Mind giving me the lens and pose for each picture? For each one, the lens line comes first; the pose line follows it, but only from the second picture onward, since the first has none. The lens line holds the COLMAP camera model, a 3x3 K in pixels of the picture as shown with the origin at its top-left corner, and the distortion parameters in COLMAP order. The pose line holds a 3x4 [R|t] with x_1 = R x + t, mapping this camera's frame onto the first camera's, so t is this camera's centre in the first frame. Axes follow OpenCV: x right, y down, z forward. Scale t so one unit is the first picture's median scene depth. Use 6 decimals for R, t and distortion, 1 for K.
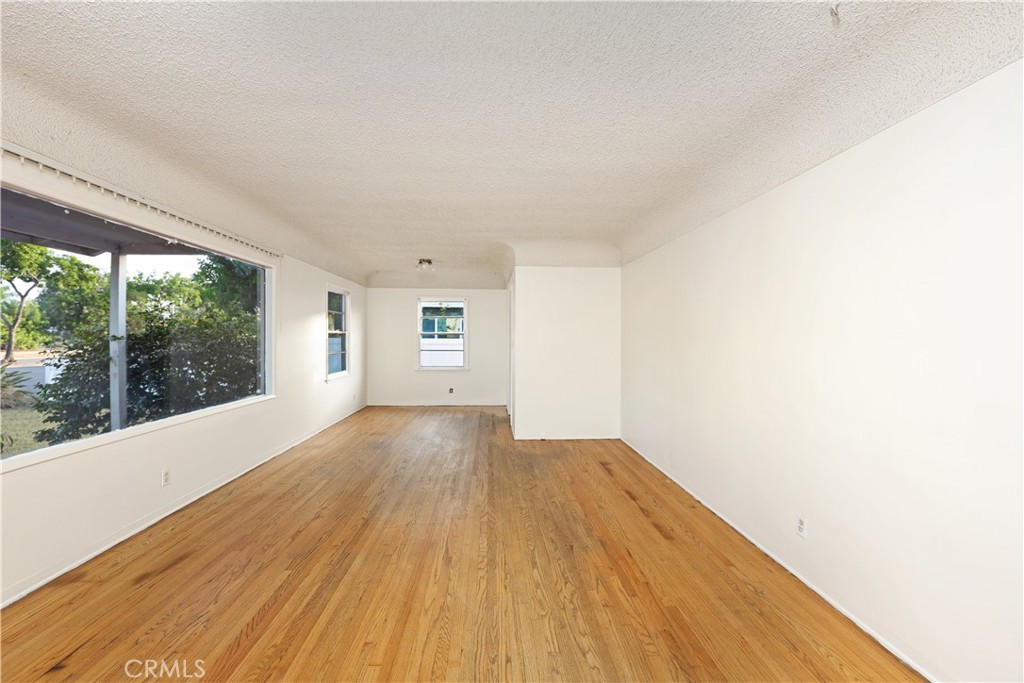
lens RADIAL K [[423.7, 0, 509.0], [0, 423.7, 341.9], [0, 0, 1]] dist [-0.001135, 0.000606]
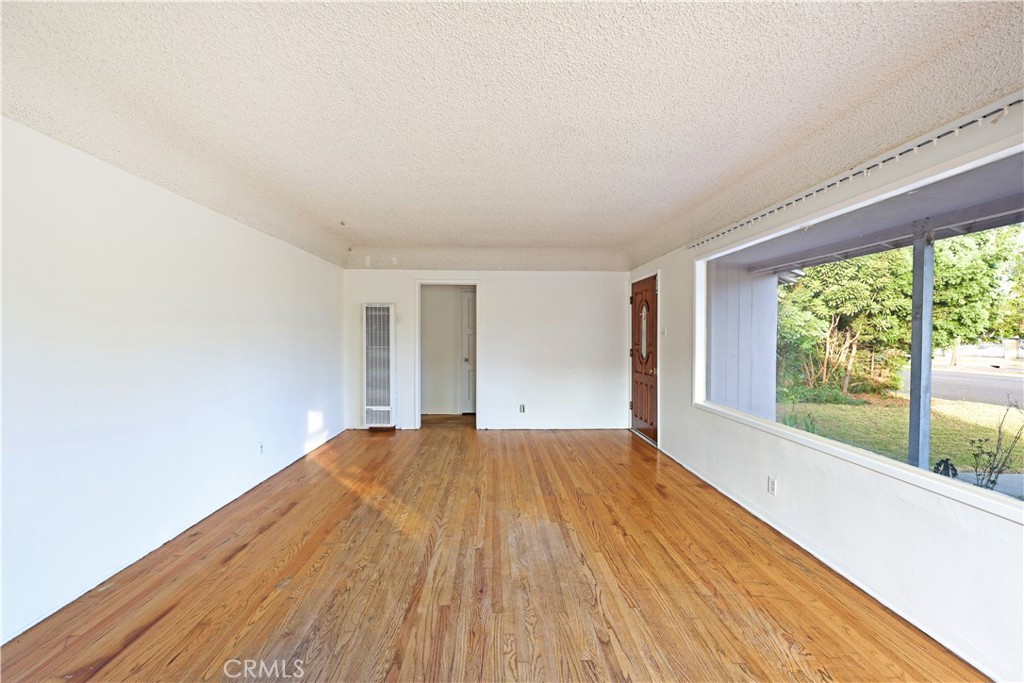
lens RADIAL K [[423.7, 0, 515.3], [0, 423.7, 339.2], [0, 0, 1]] dist [-0.001135, 0.000606]
pose [[-0.999878, -0.014834, -0.004813, -0.217676], [-0.014919, 0.999726, 0.018060, -0.028579], [0.004544, 0.018129, -0.999825, 2.049528]]
